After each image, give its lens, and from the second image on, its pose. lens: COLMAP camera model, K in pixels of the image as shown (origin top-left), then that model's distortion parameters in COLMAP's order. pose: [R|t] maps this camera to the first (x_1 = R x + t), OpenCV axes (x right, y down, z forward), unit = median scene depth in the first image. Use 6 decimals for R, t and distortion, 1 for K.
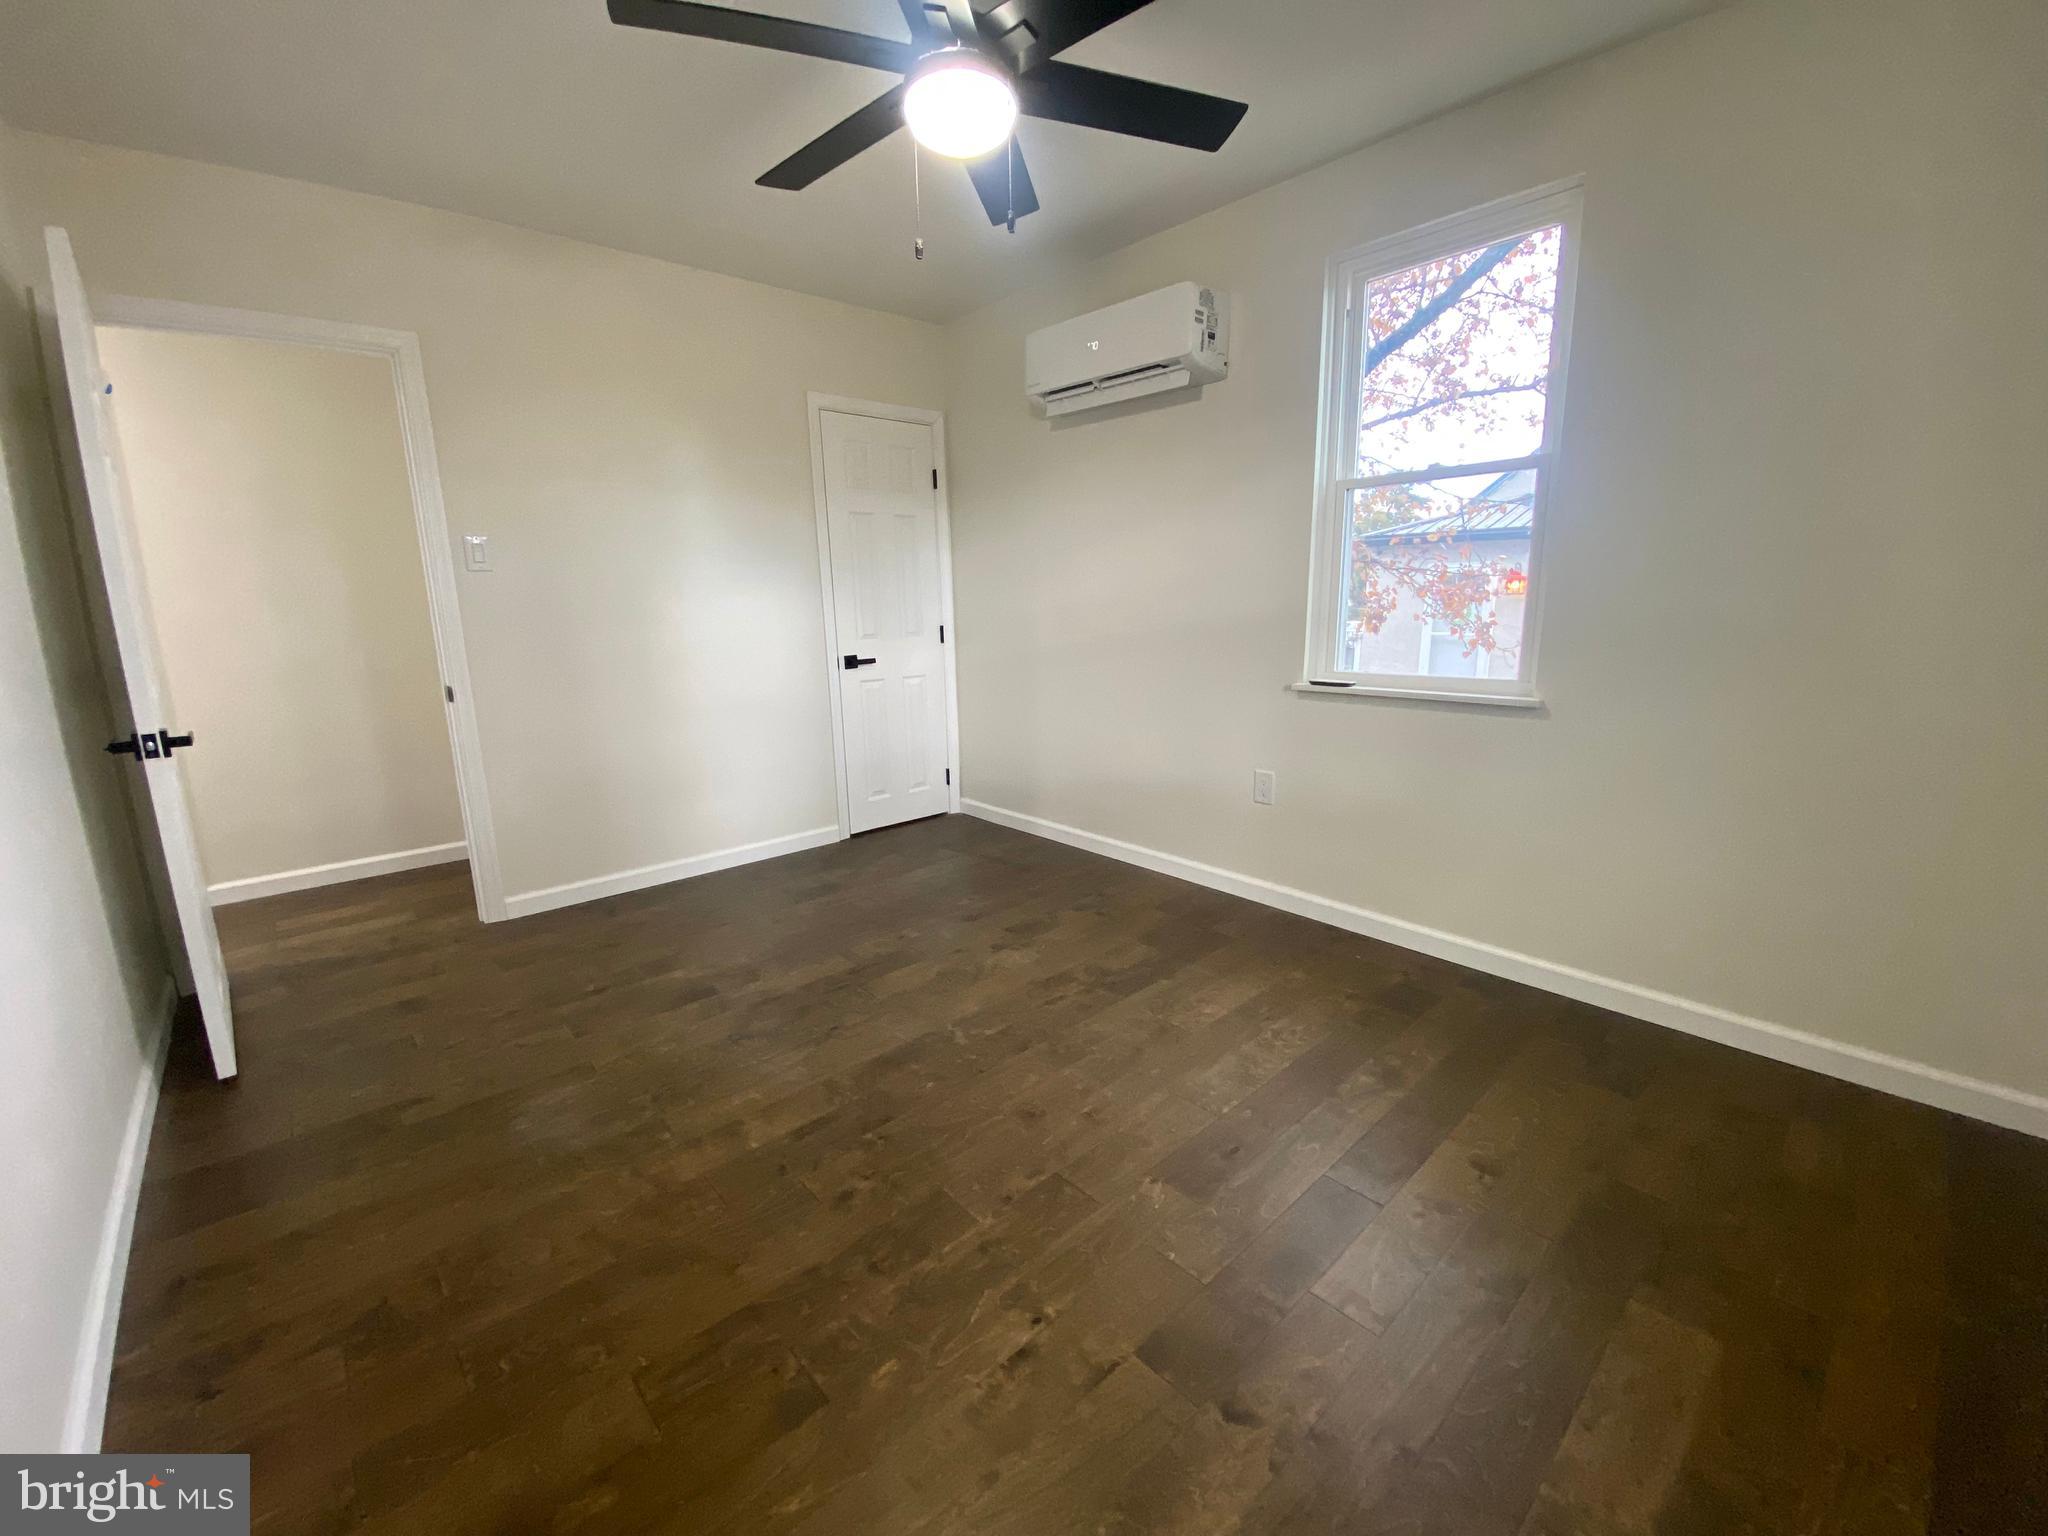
lens RADIAL K [[827.5, 0, 1037.2], [0, 827.5, 766.7], [0, 0, 1]] dist [0.007448, -0.012497]
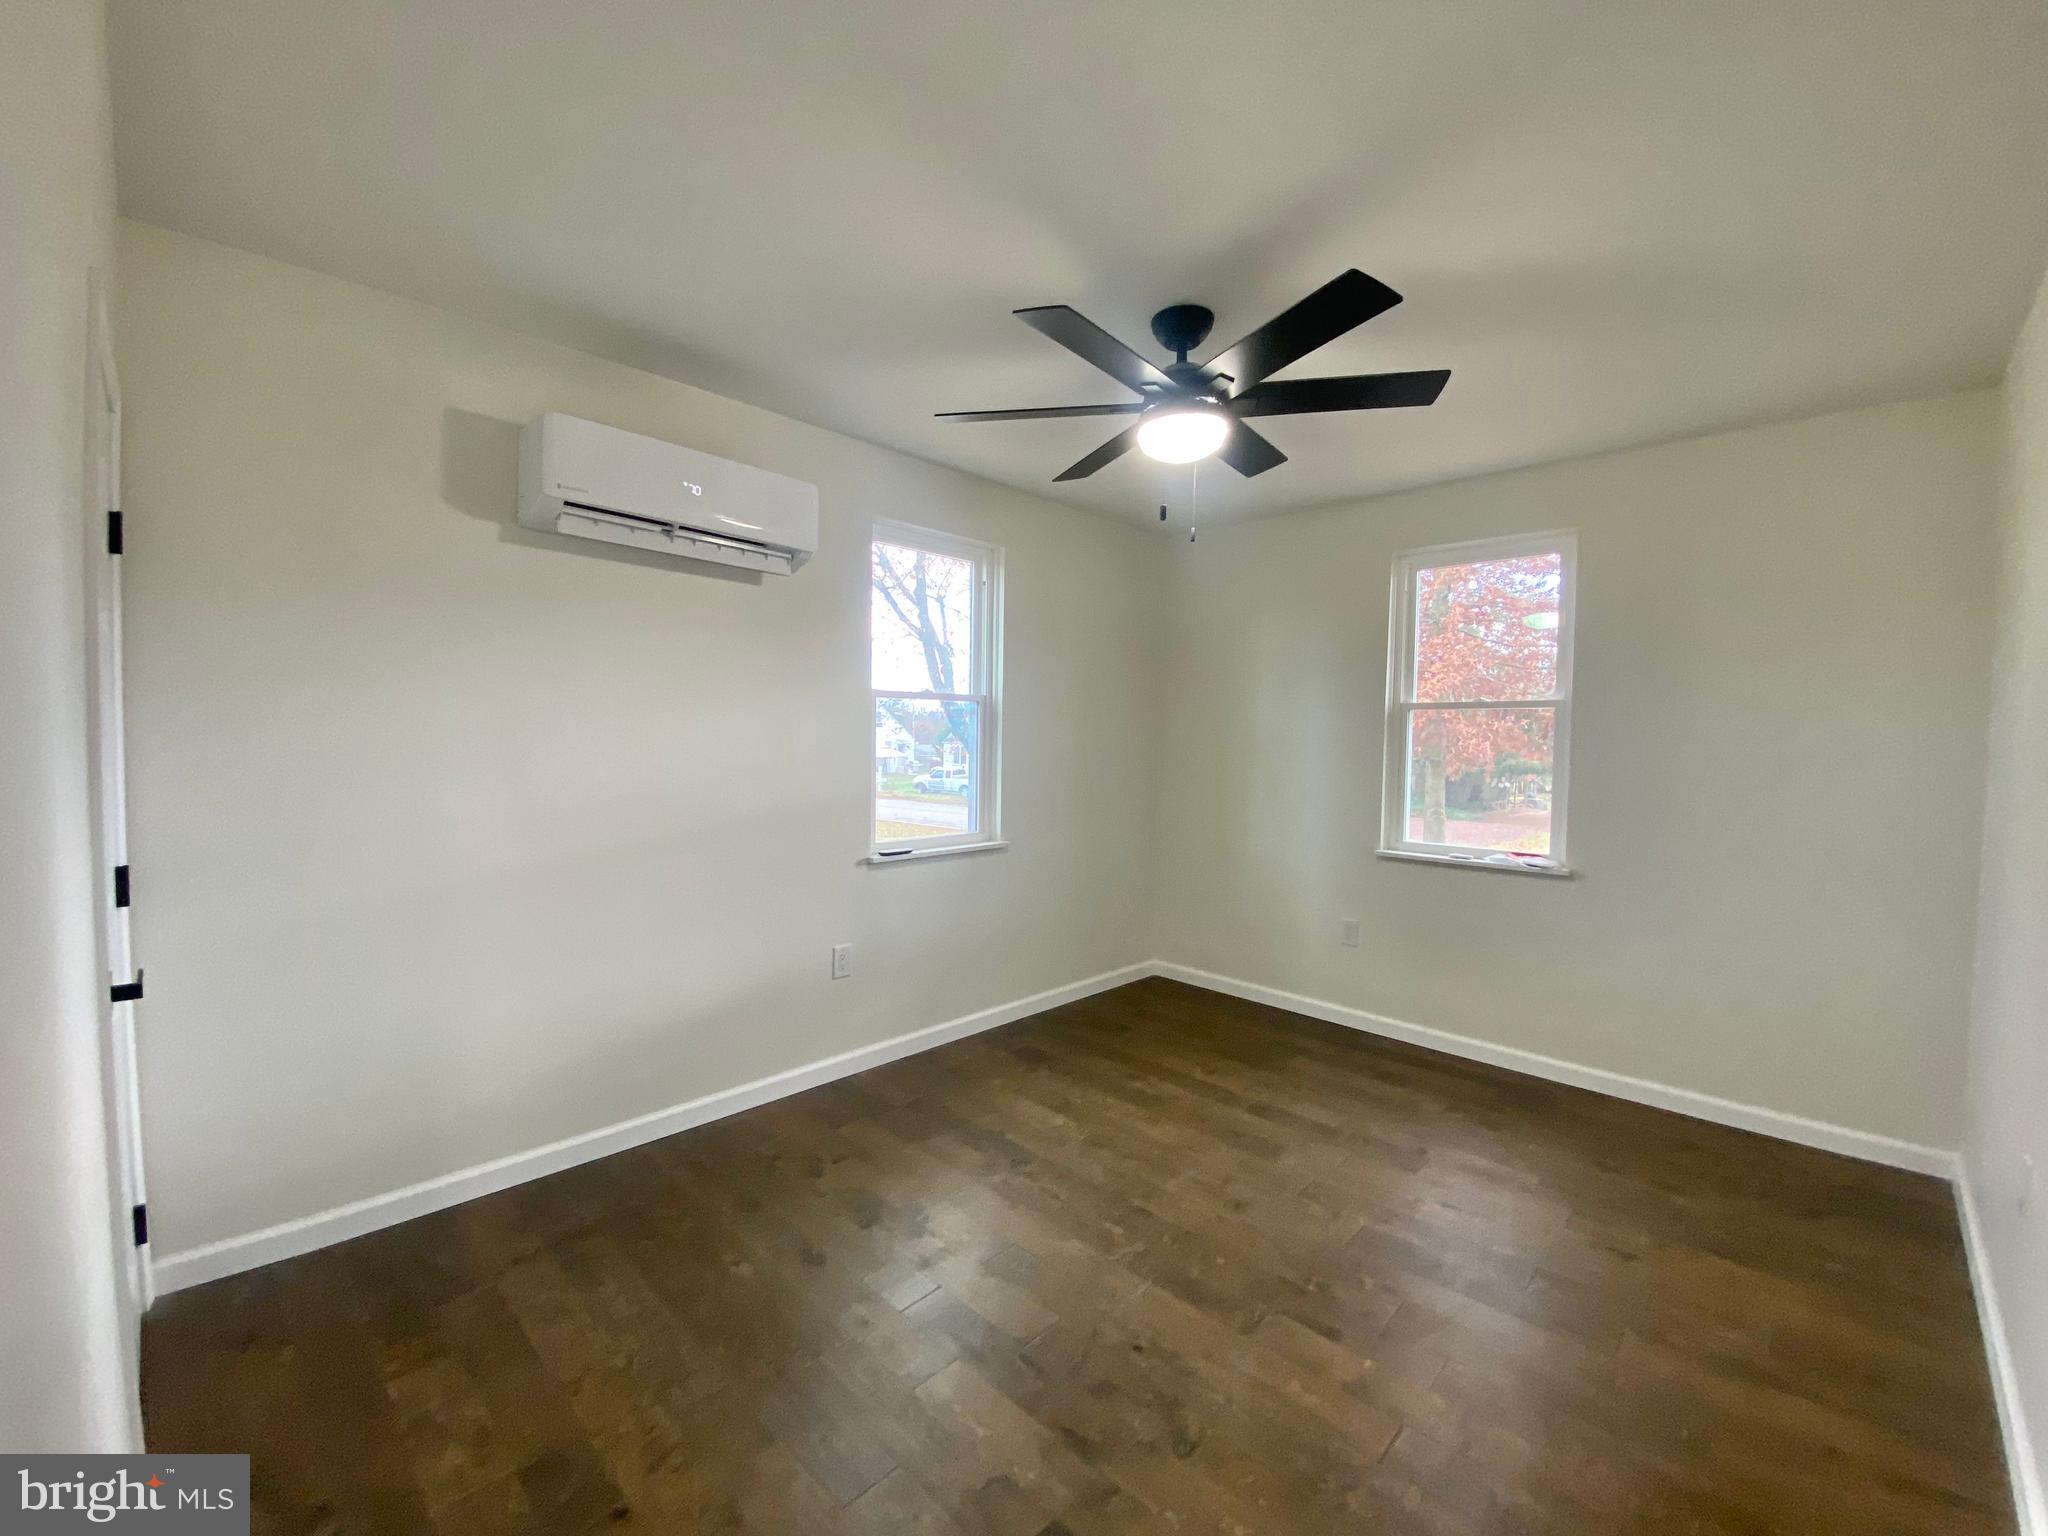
lens RADIAL K [[827.5, 0, 1017.7], [0, 827.5, 746.2], [0, 0, 1]] dist [0.007448, -0.012497]
pose [[-0.057616, -0.009100, 0.998297, -0.958914], [0.177583, 0.983918, 0.019218, -0.274485], [-0.982418, 0.178388, -0.055073, 0.974727]]
